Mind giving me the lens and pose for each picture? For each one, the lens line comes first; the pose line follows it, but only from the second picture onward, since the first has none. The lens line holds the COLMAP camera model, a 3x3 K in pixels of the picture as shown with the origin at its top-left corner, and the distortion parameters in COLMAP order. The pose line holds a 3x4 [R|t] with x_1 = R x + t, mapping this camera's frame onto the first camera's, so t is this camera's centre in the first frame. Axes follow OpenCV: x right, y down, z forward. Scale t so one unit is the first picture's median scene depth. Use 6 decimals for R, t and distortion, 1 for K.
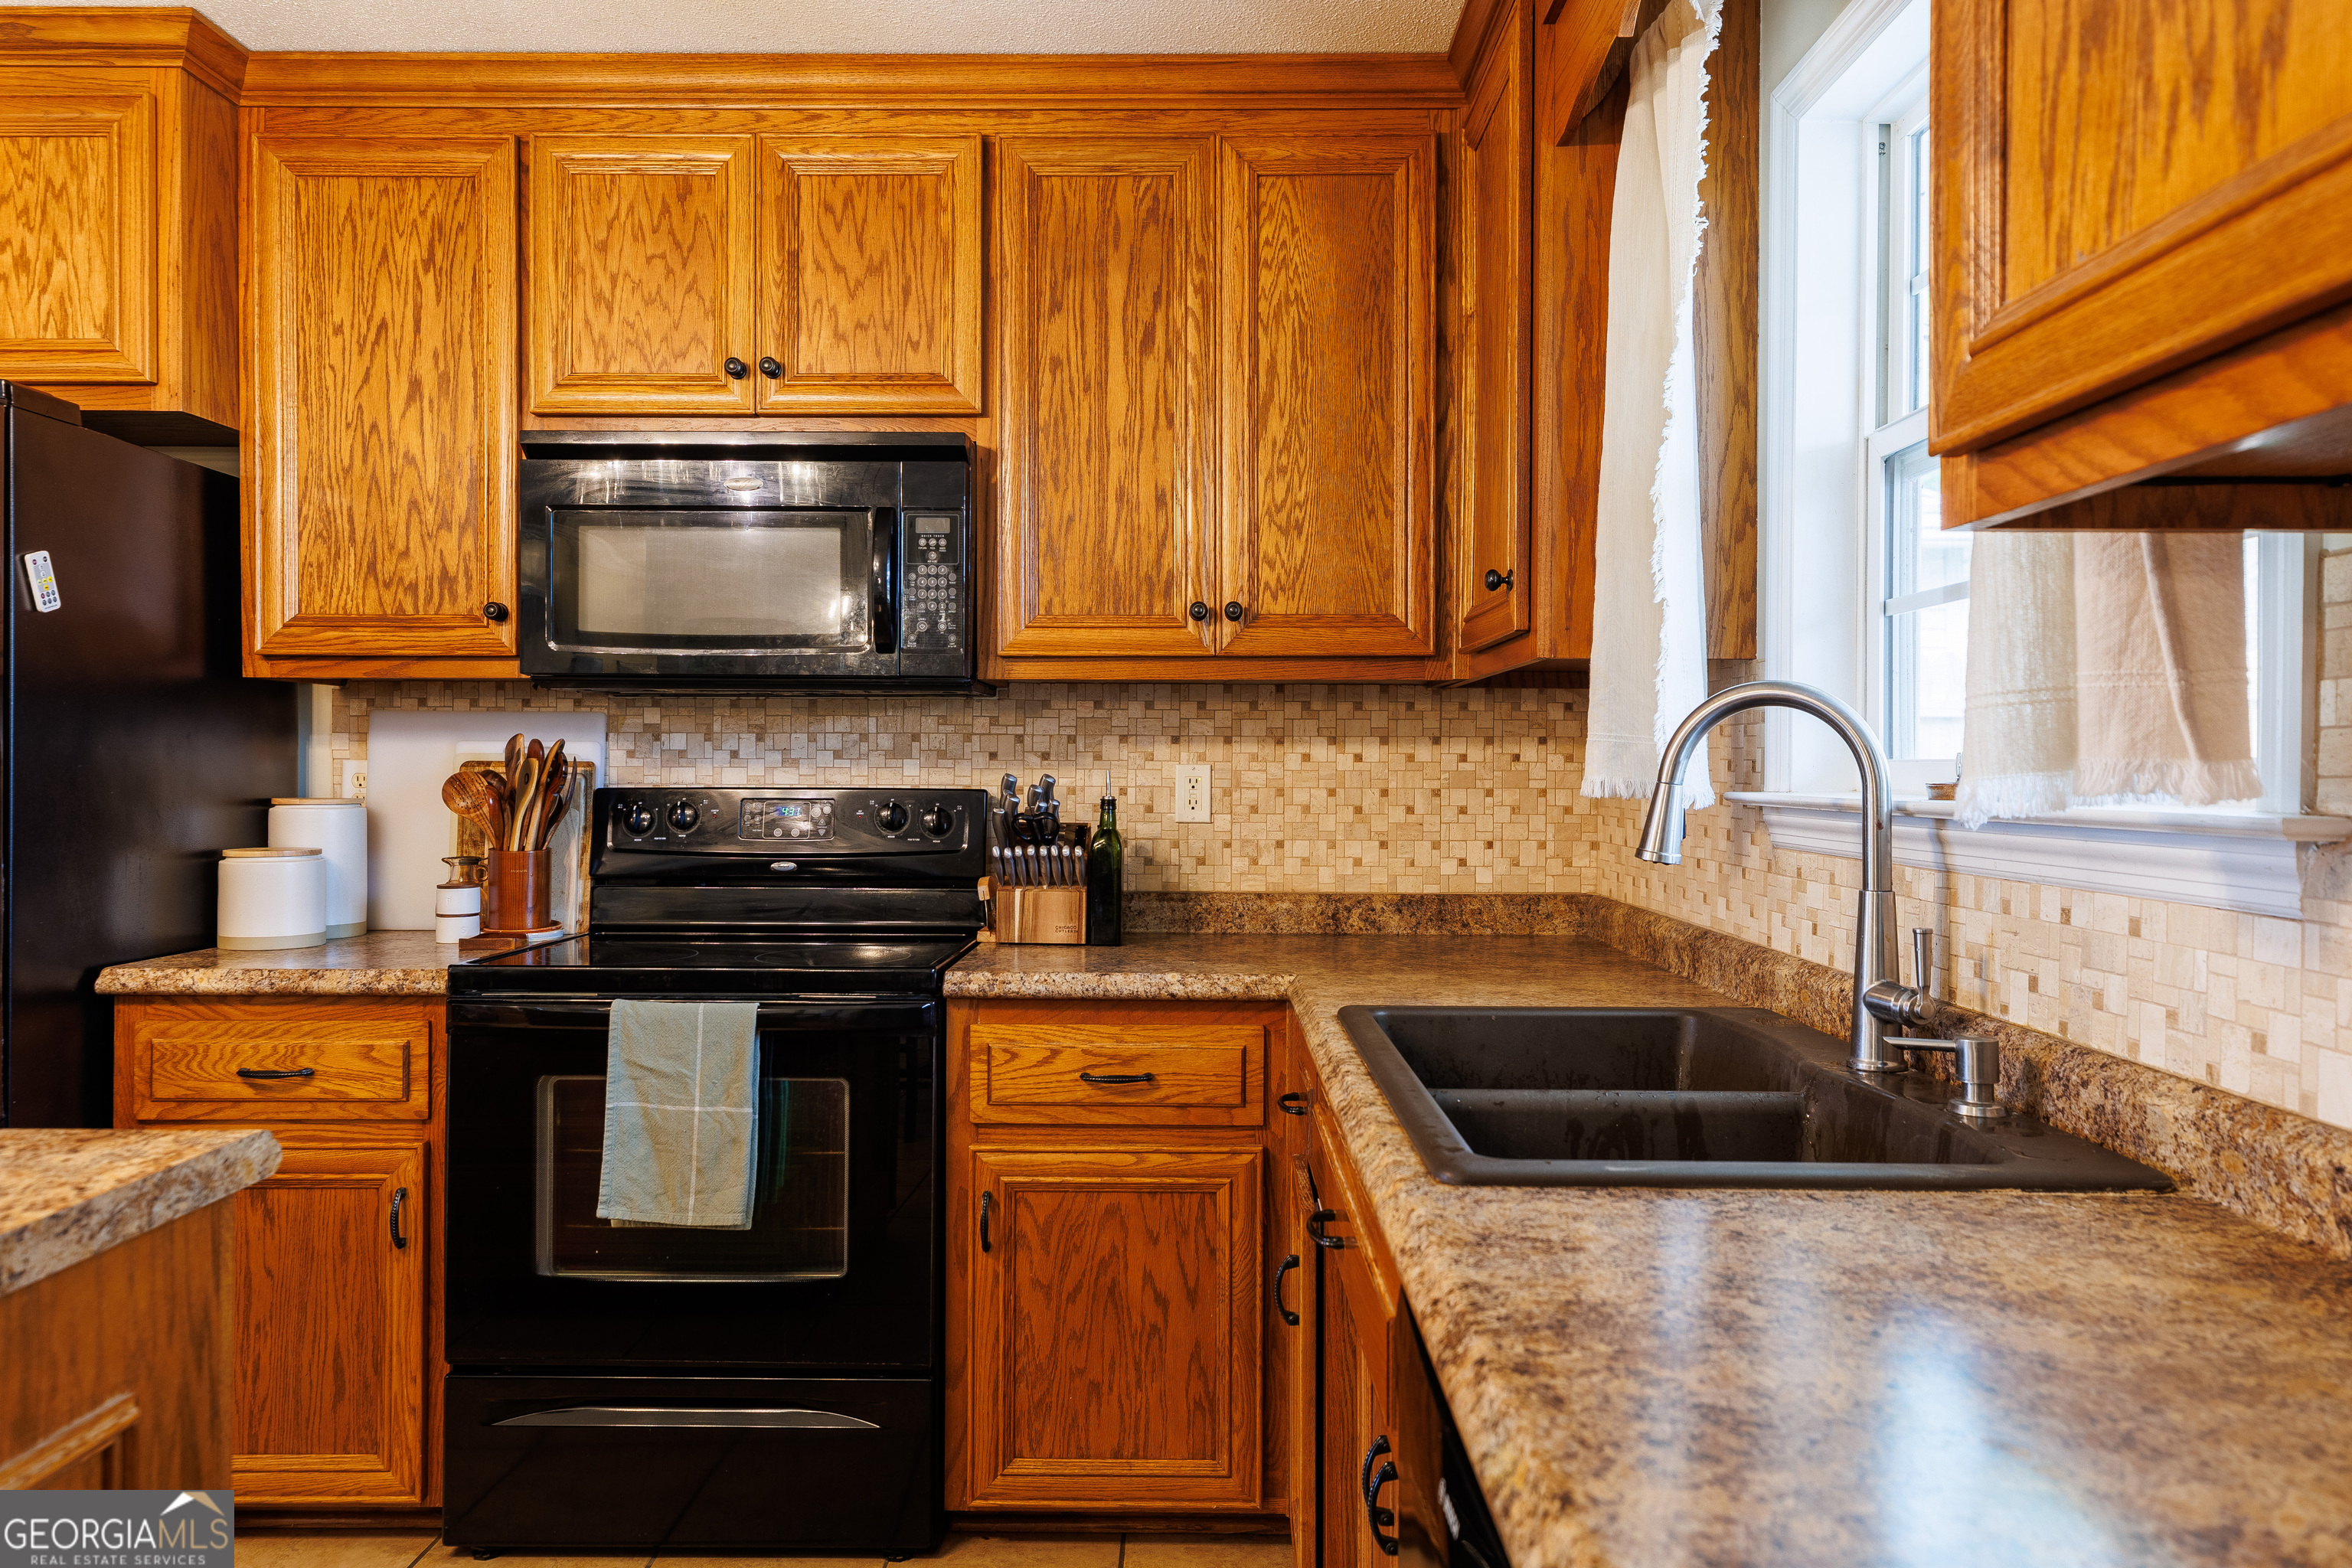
lens RADIAL K [[1551.2, 0, 1177.0], [0, 1551.2, 771.4], [0, 0, 1]] dist [0.009910, 0.000015]
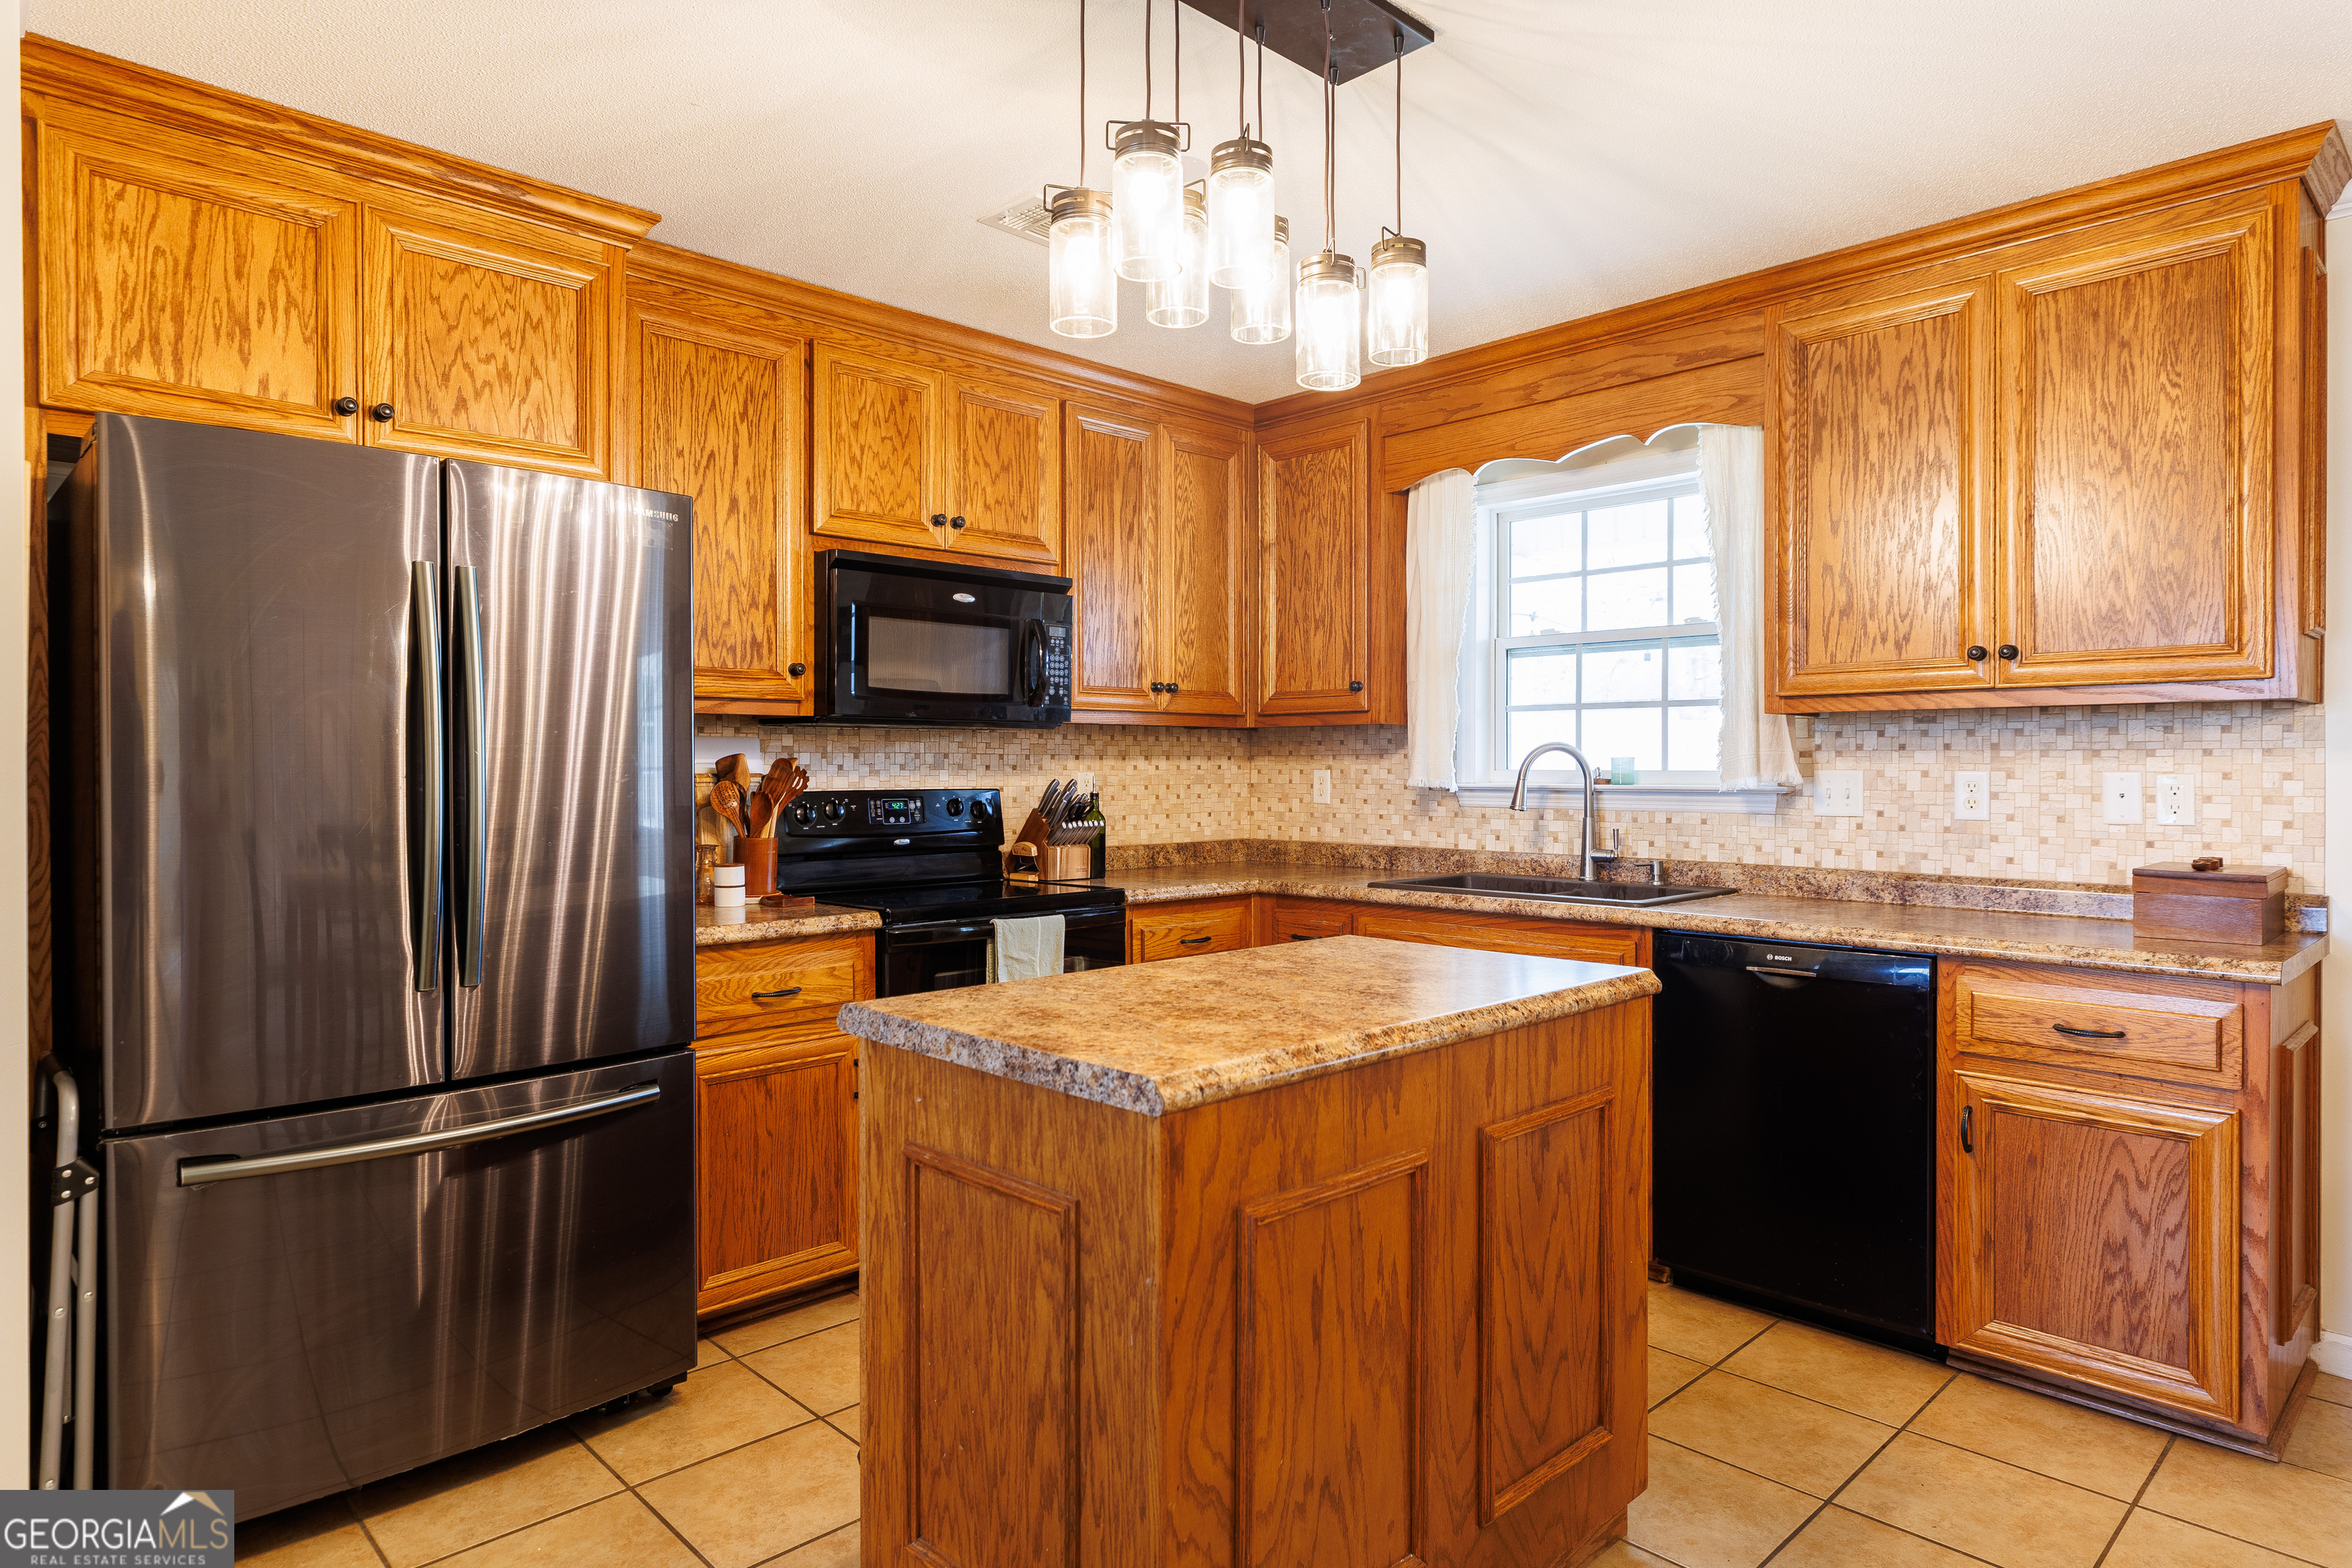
lens RADIAL K [[1342.2, 0, 1176.9], [0, 1342.2, 774.7], [0, 0, 1]] dist [0.000205, 0.000949]
pose [[0.715889, -0.008912, 0.698157, -1.042475], [0.005622, 0.999960, 0.007000, -0.012600], [-0.698192, -0.001086, 0.715910, -0.127371]]
